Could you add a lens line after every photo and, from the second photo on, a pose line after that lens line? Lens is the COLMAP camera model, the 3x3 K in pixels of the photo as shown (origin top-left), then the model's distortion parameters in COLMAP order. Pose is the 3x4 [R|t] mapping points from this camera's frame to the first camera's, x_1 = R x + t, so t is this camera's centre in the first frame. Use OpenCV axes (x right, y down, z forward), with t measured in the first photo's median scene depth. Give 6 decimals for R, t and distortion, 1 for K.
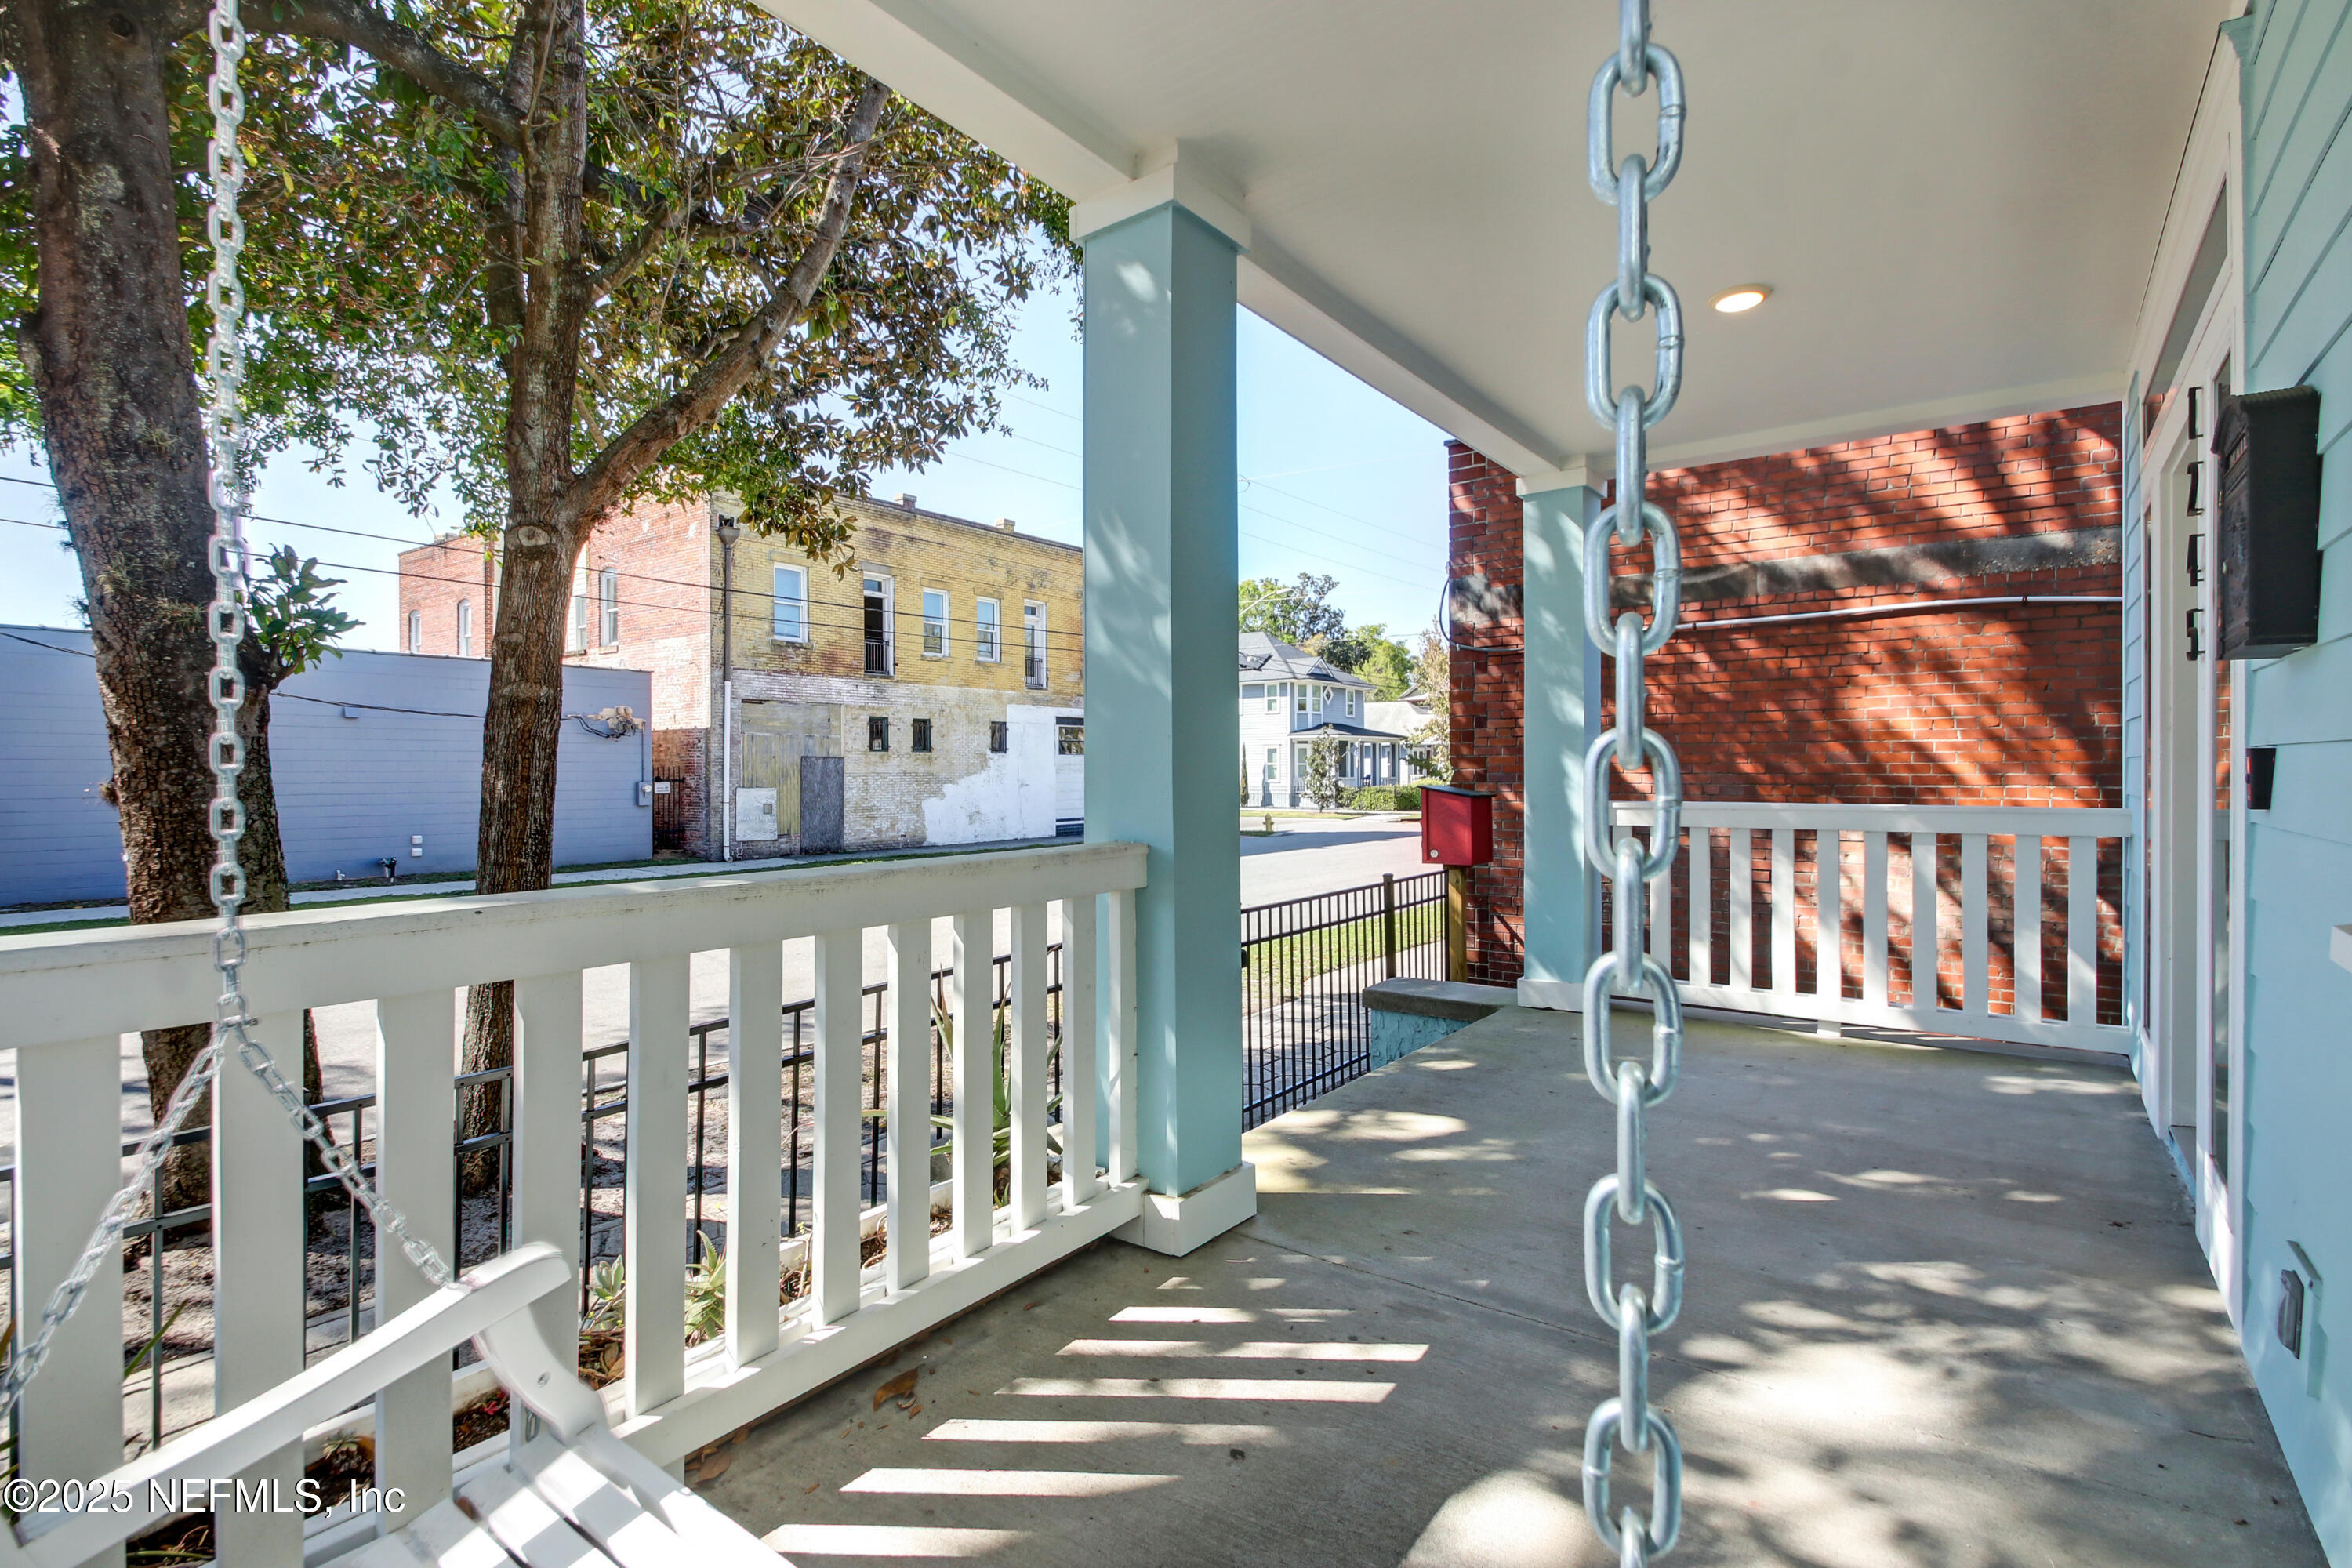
lens RADIAL K [[1078.3, 0, 1172.6], [0, 1078.3, 748.8], [0, 0, 1]] dist [0.000669, -0.000308]
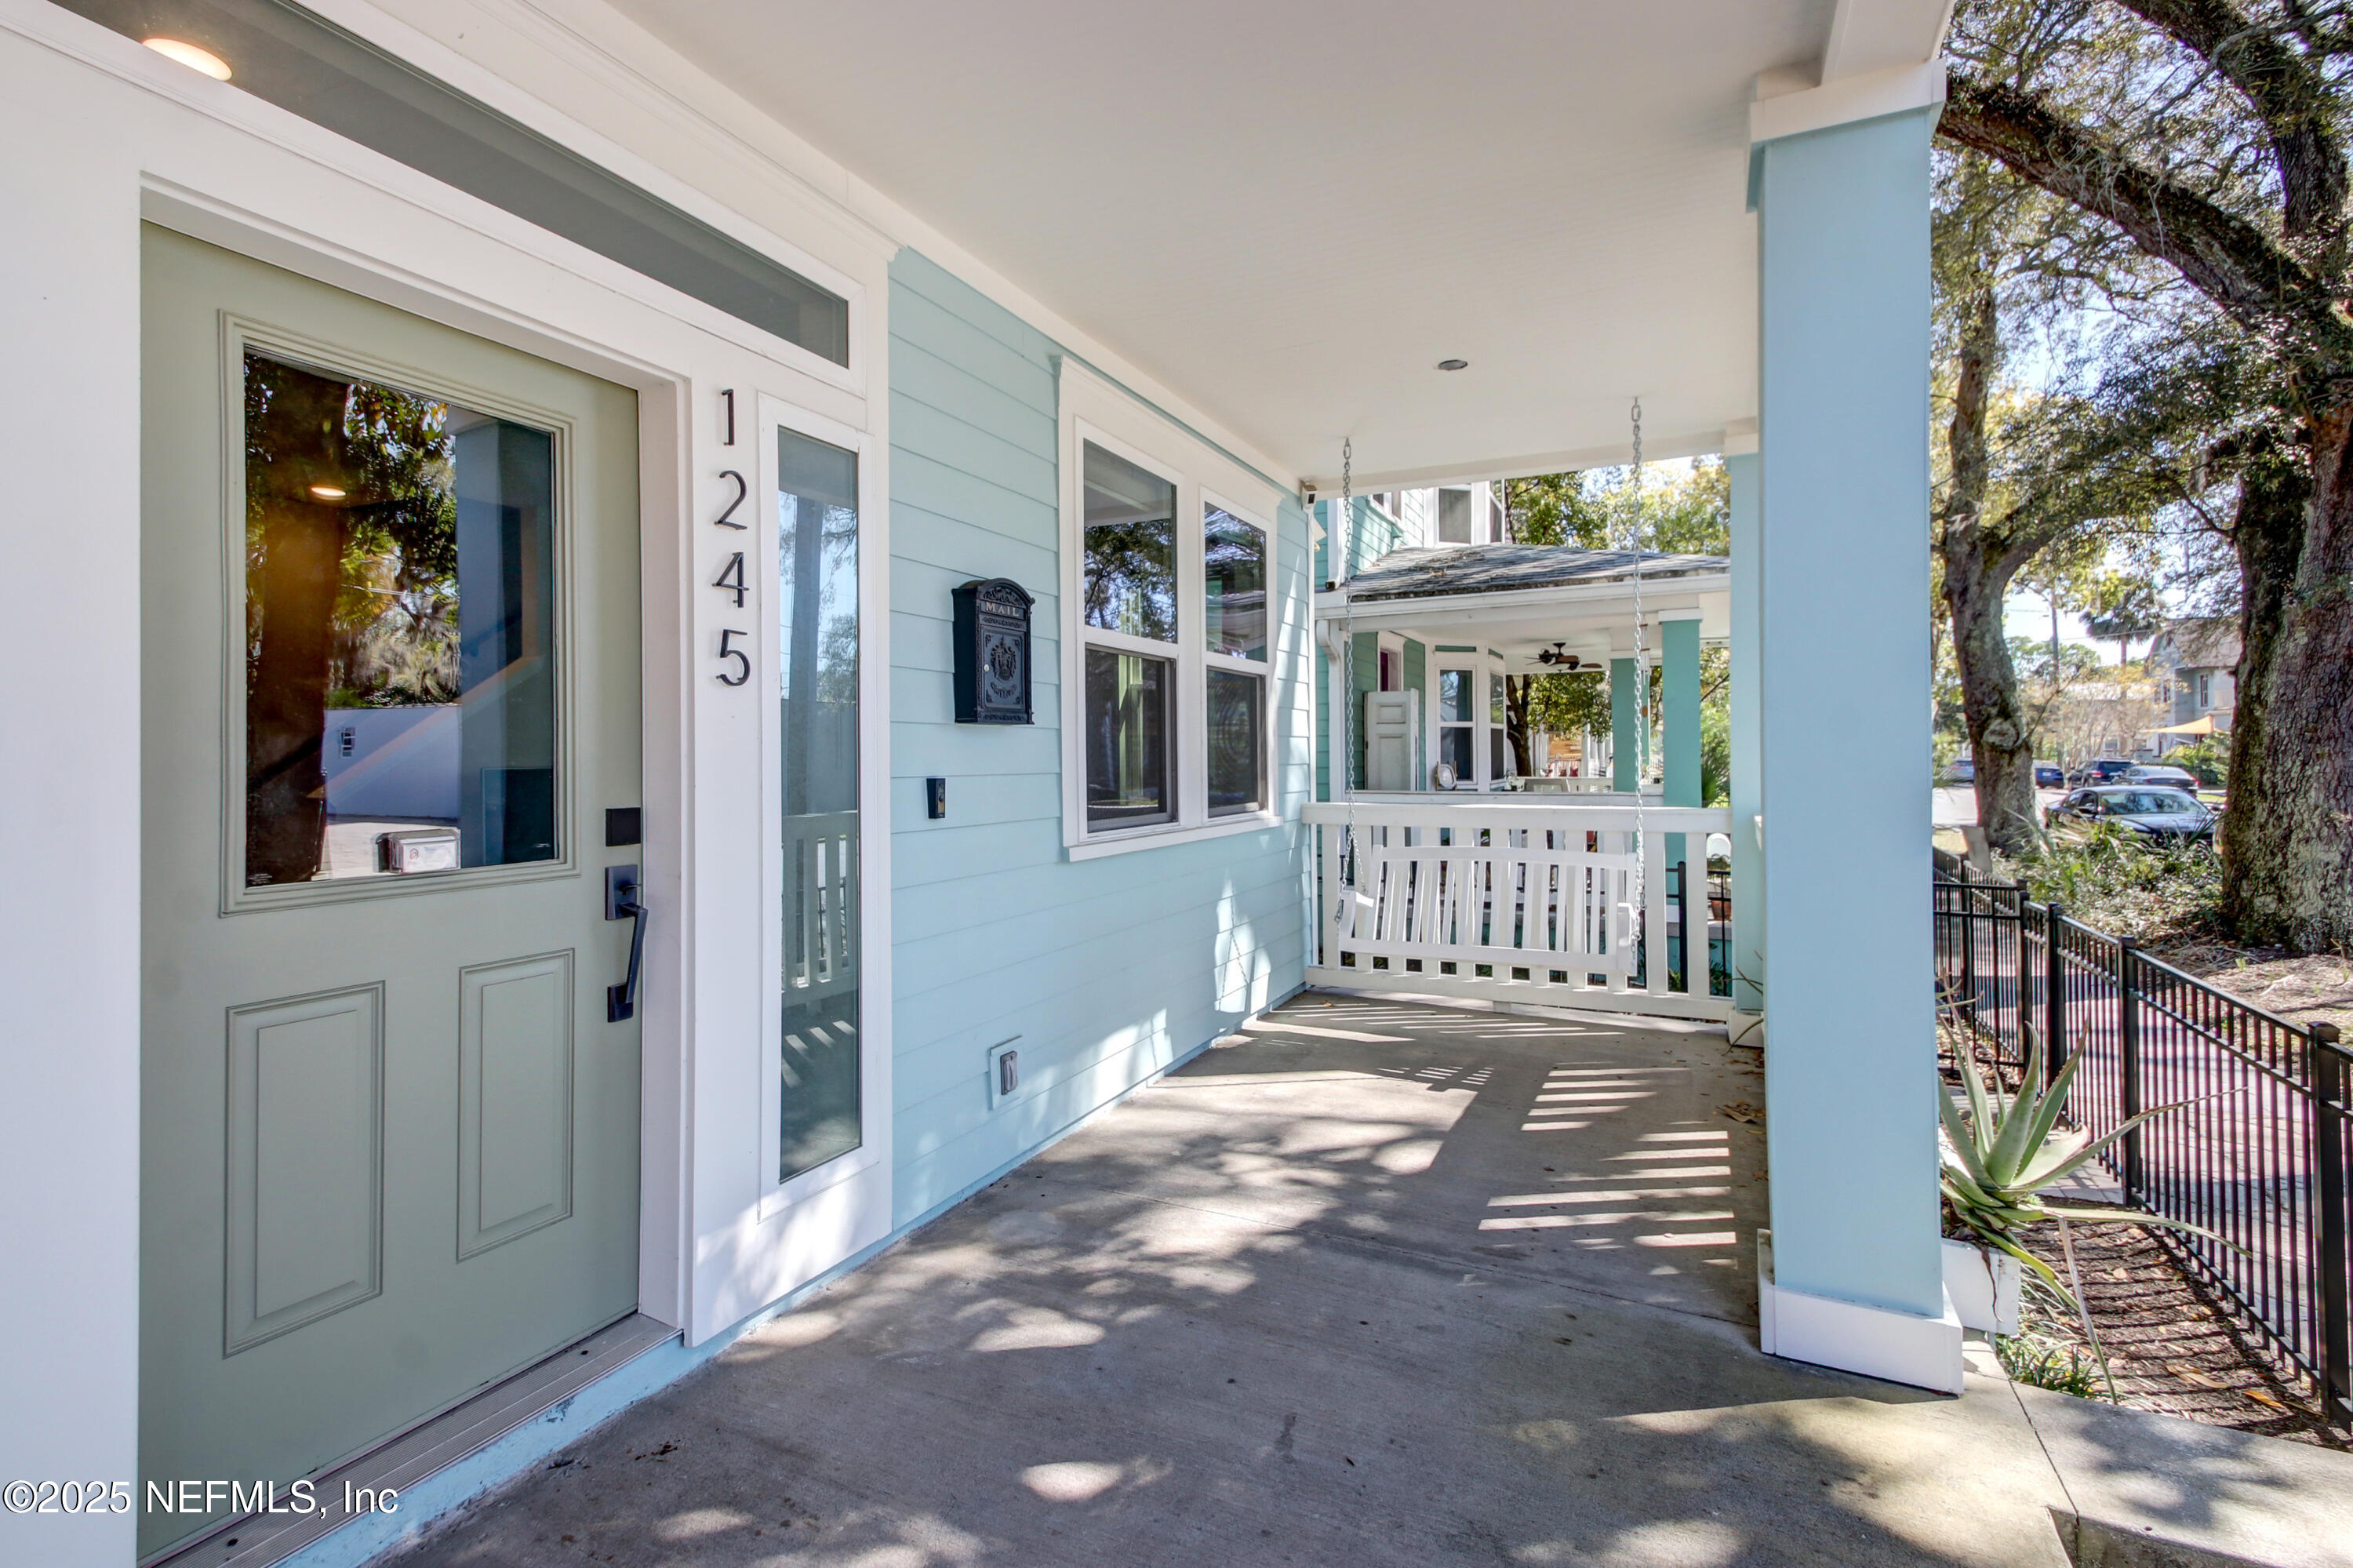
lens RADIAL K [[1078.8, 0, 1173.1], [0, 1078.8, 748.8], [0, 0, 1]] dist [0.000669, -0.000308]
pose [[-0.983739, 0.007161, -0.179462, 0.833887], [0.008299, 0.999950, -0.005591, -0.021846], [0.179413, -0.006989, -0.983749, 2.208057]]
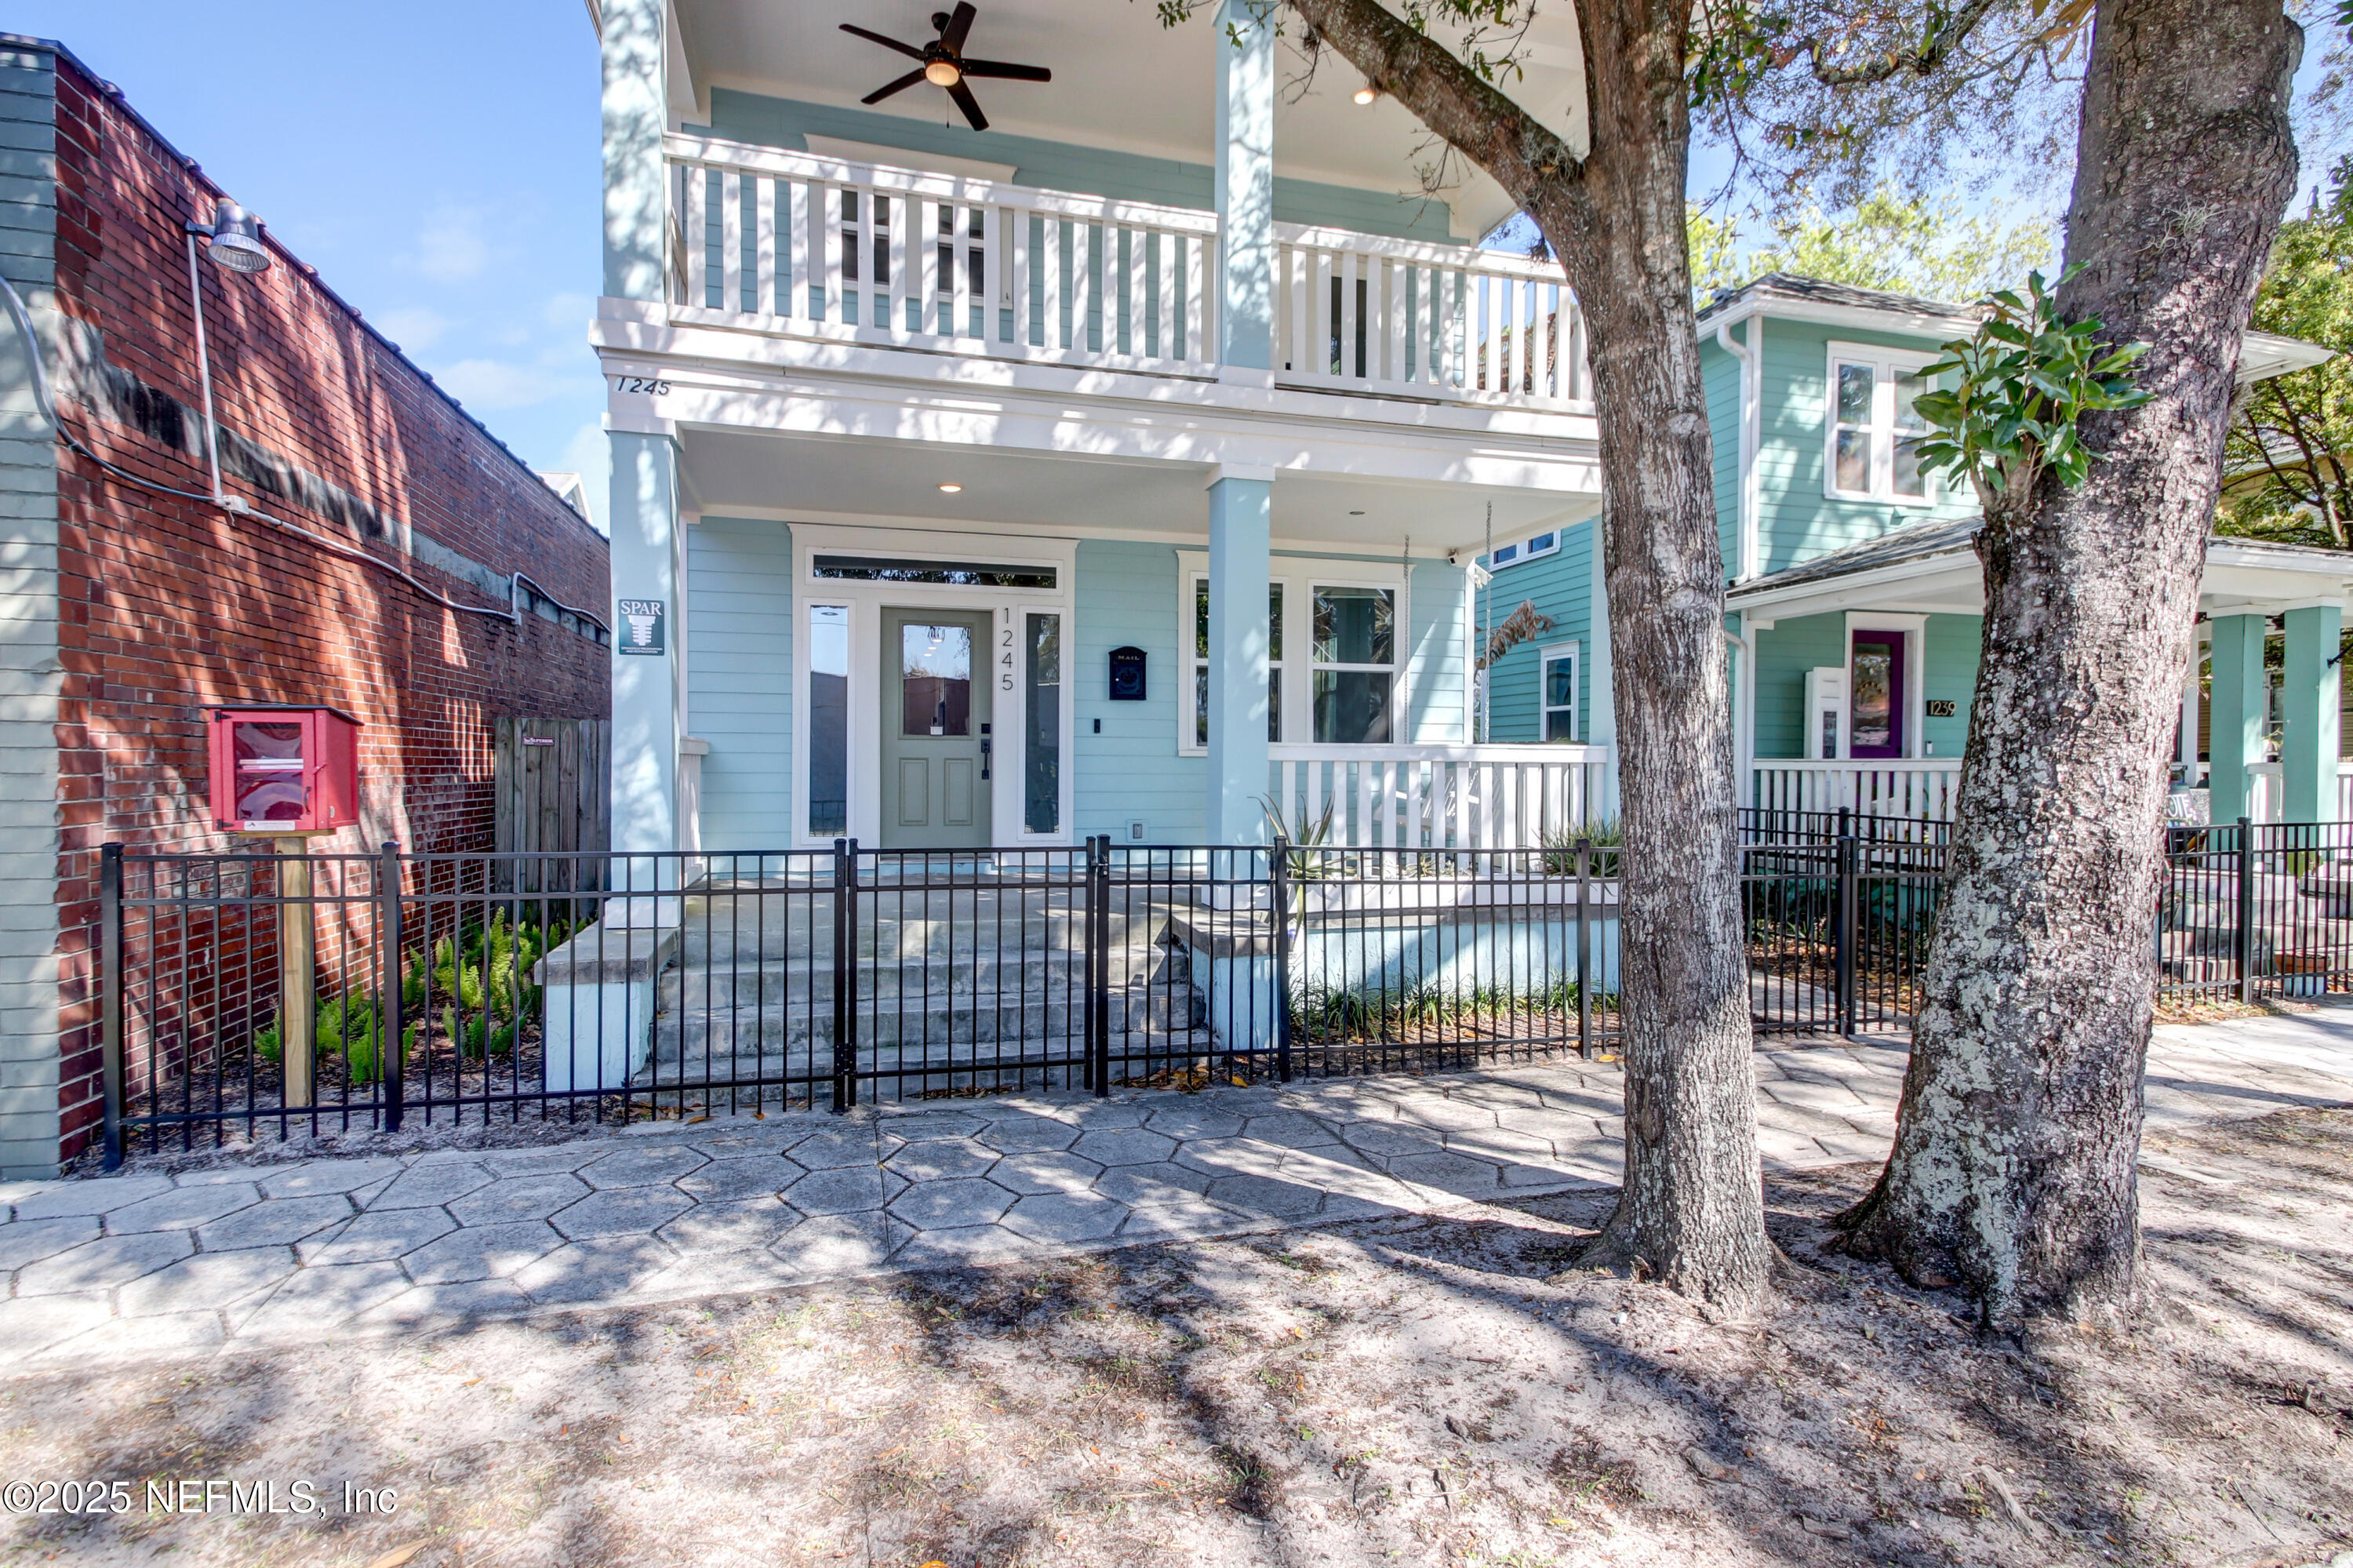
lens RADIAL K [[1128.9, 0, 1176.5], [0, 1128.9, 784.0], [0, 0, 1]] dist [0.032851, -0.025023]
pose [[-0.784473, -0.014294, 0.619998, -1.761087], [-0.005801, 0.999860, 0.015711, 0.164379], [-0.620135, 0.008729, -0.784446, 3.788310]]
